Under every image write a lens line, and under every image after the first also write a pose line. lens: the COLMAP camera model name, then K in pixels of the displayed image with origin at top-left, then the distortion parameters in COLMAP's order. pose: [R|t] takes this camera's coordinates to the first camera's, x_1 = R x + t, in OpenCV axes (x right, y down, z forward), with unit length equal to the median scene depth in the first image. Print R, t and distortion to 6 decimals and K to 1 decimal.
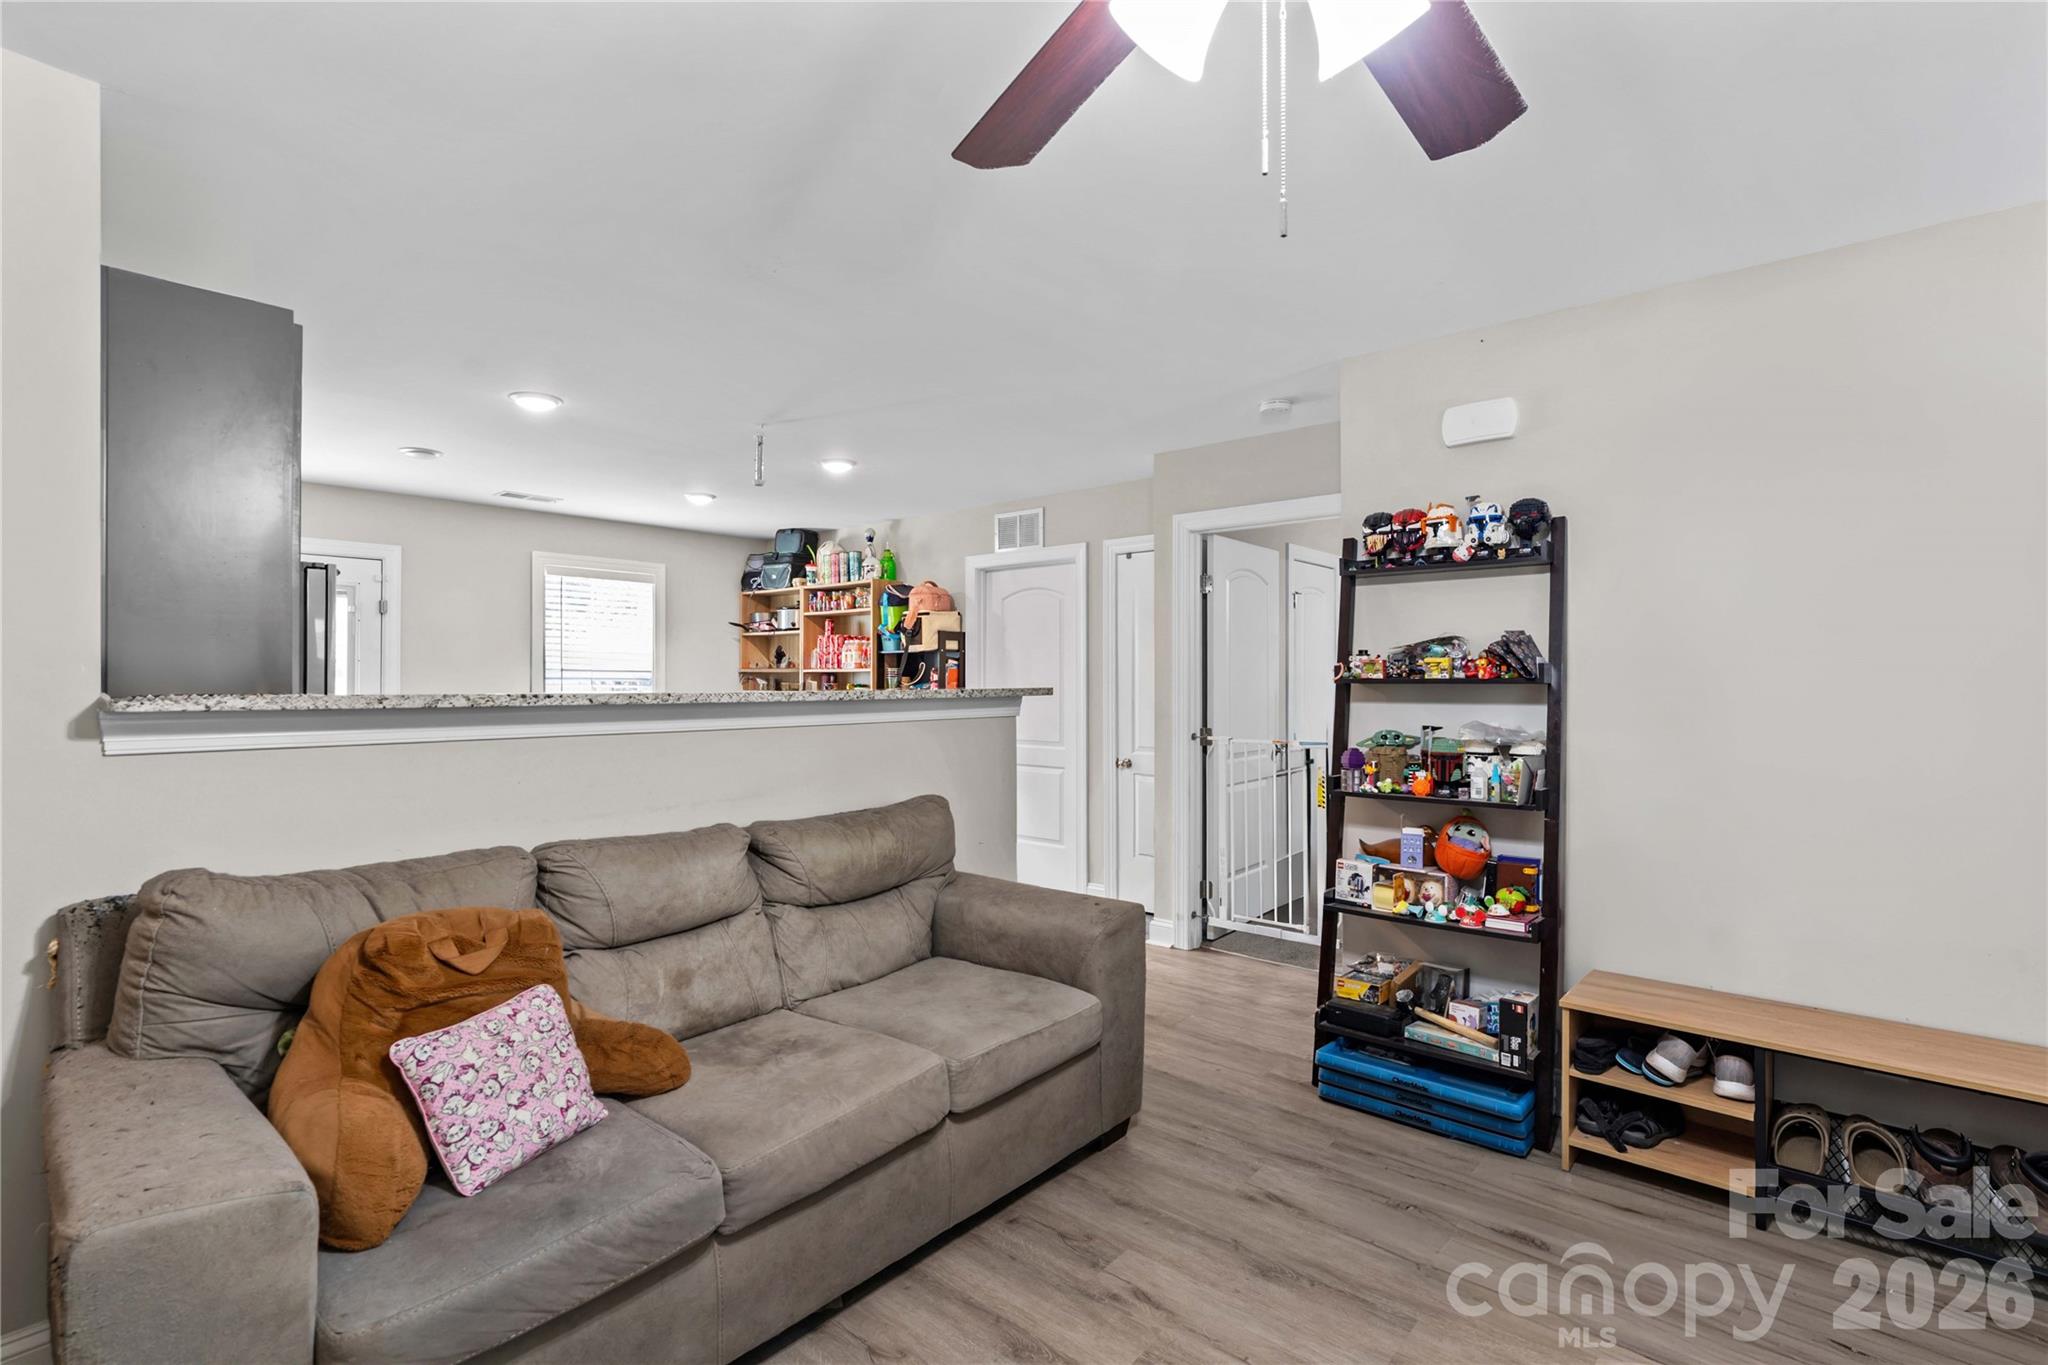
lens RADIAL K [[961.7, 0, 1029.1], [0, 961.7, 681.0], [0, 0, 1]] dist [0.005443, 0.000444]
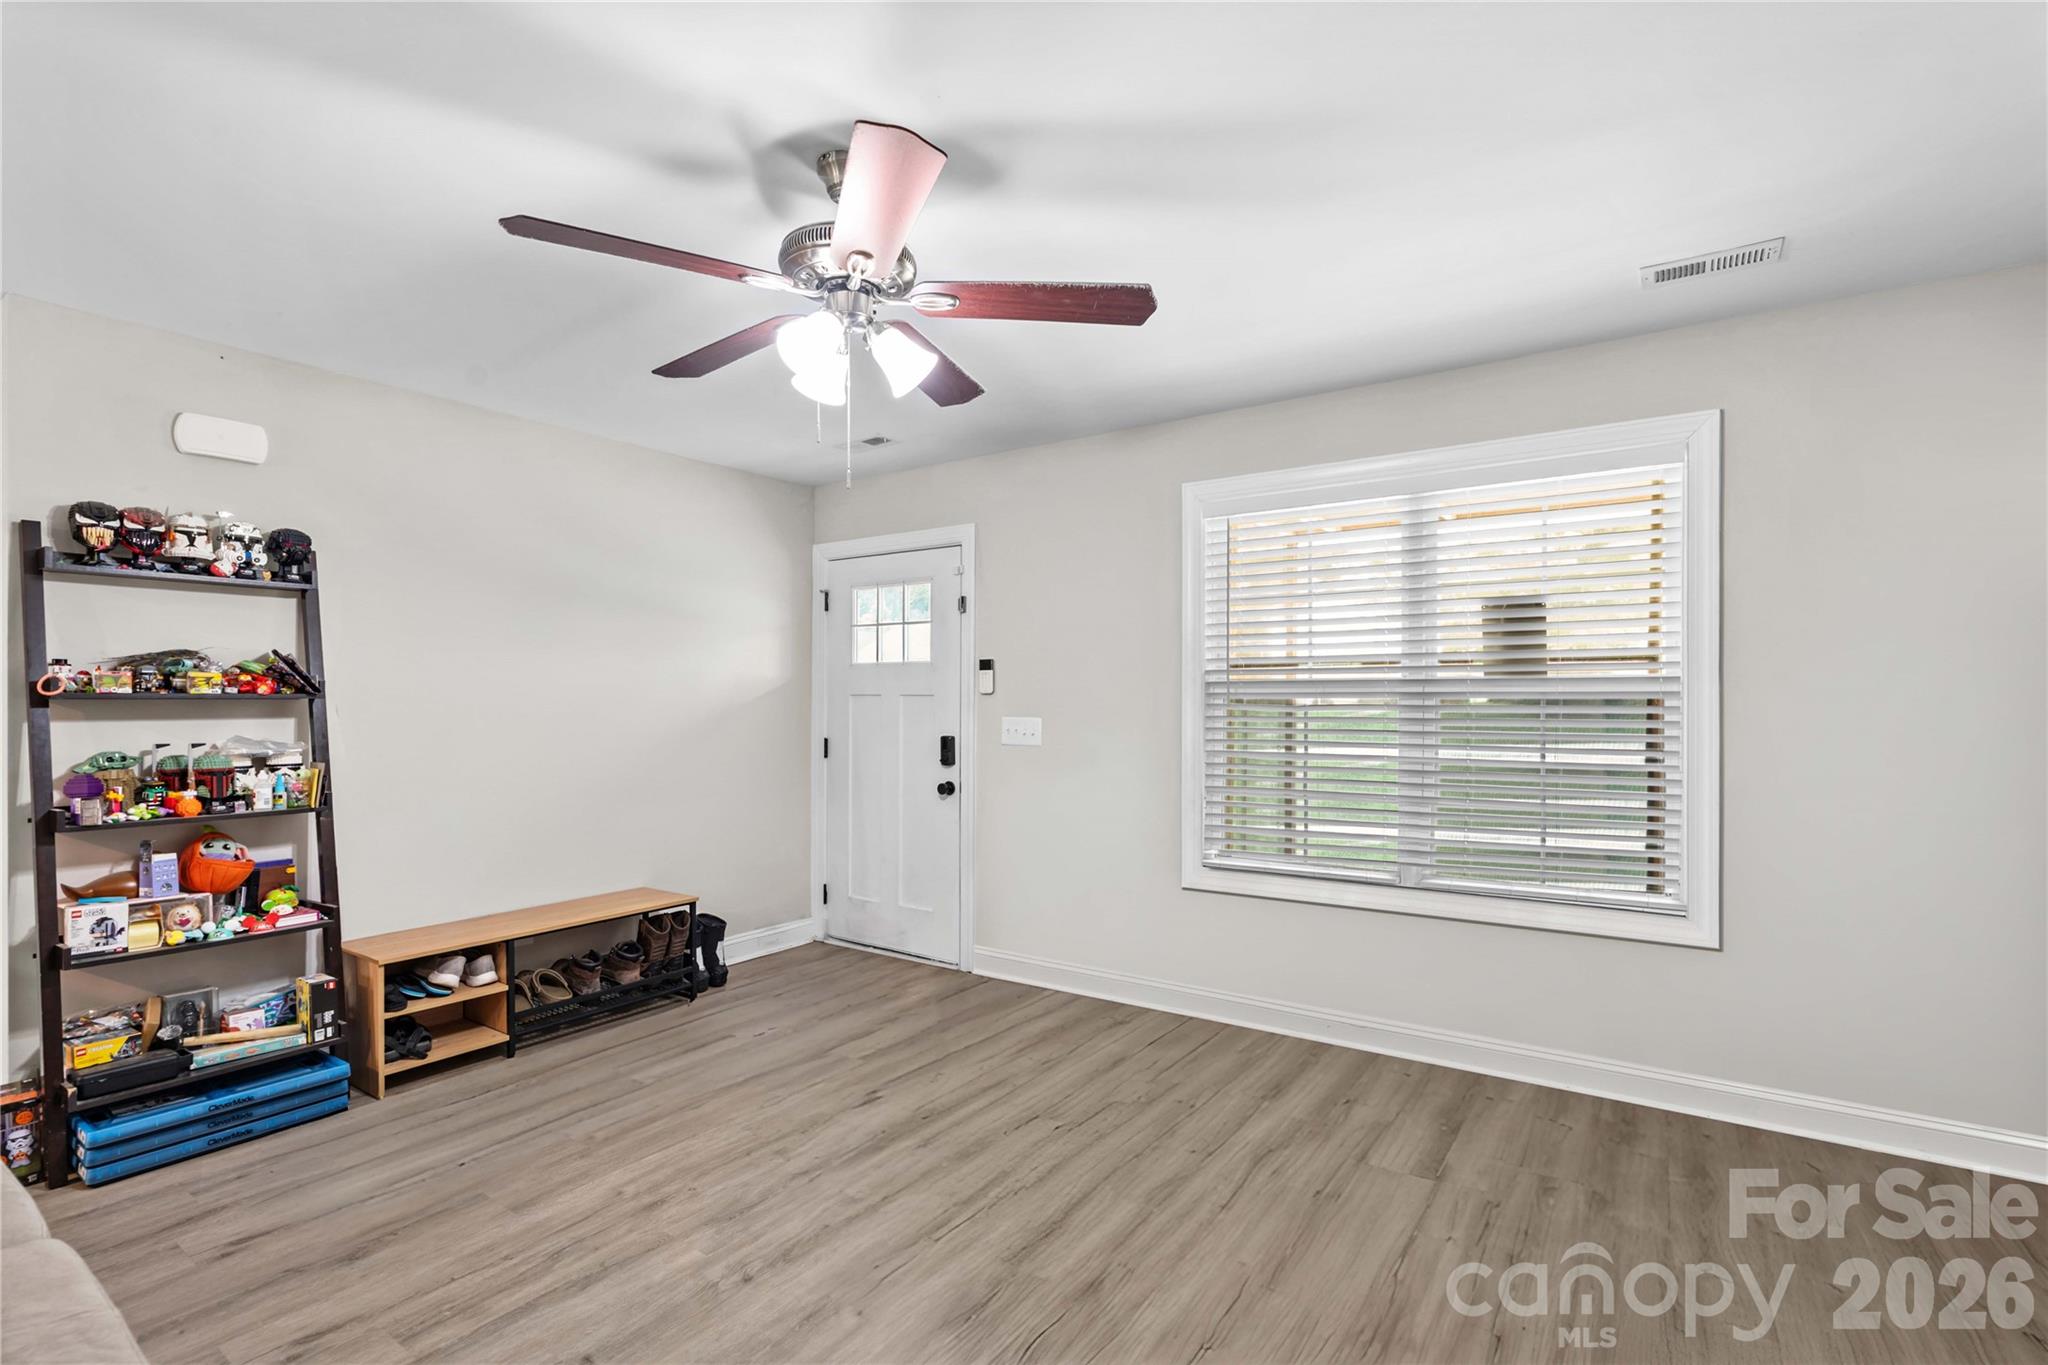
lens RADIAL K [[938.5, 0, 1034.6], [0, 938.5, 699.7], [0, 0, 1]] dist [0.000421, 0.000178]
pose [[-0.105007, 0.000300, 0.994471, -0.621525], [-0.000232, 1.000000, -0.000326, 0.003739], [-0.994471, -0.000265, -0.105007, 0.267407]]
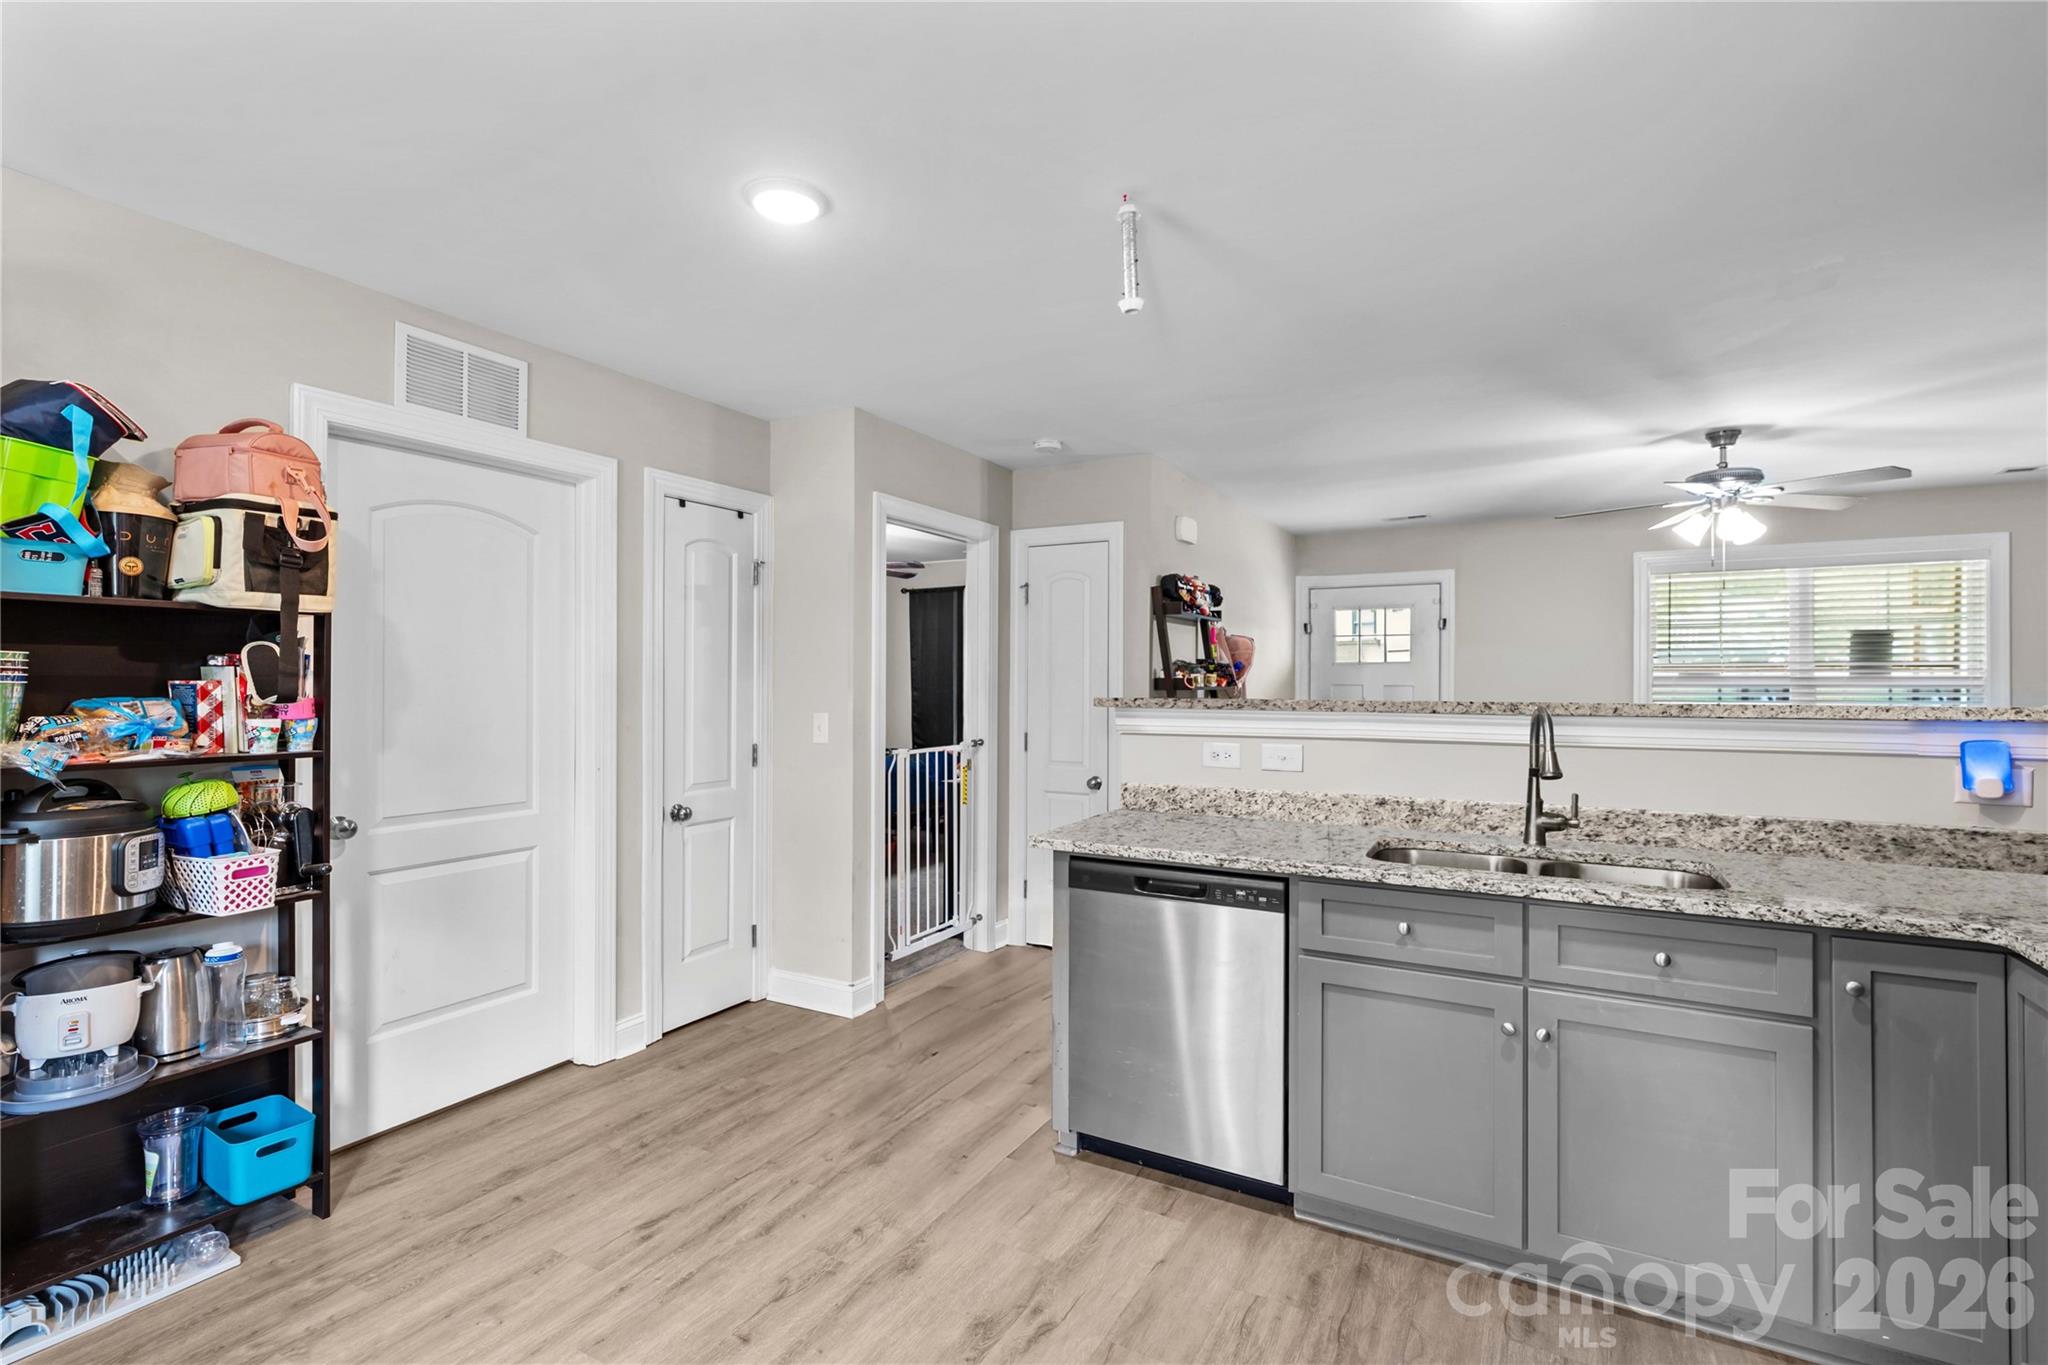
lens RADIAL K [[961.7, 0, 1029.1], [0, 961.7, 681.0], [0, 0, 1]] dist [0.005443, 0.000444]
pose [[-0.213064, 0.003783, 0.977031, -1.141599], [-0.000534, 0.999992, -0.003988, -0.005956], [-0.977038, -0.001371, -0.213060, 1.705687]]
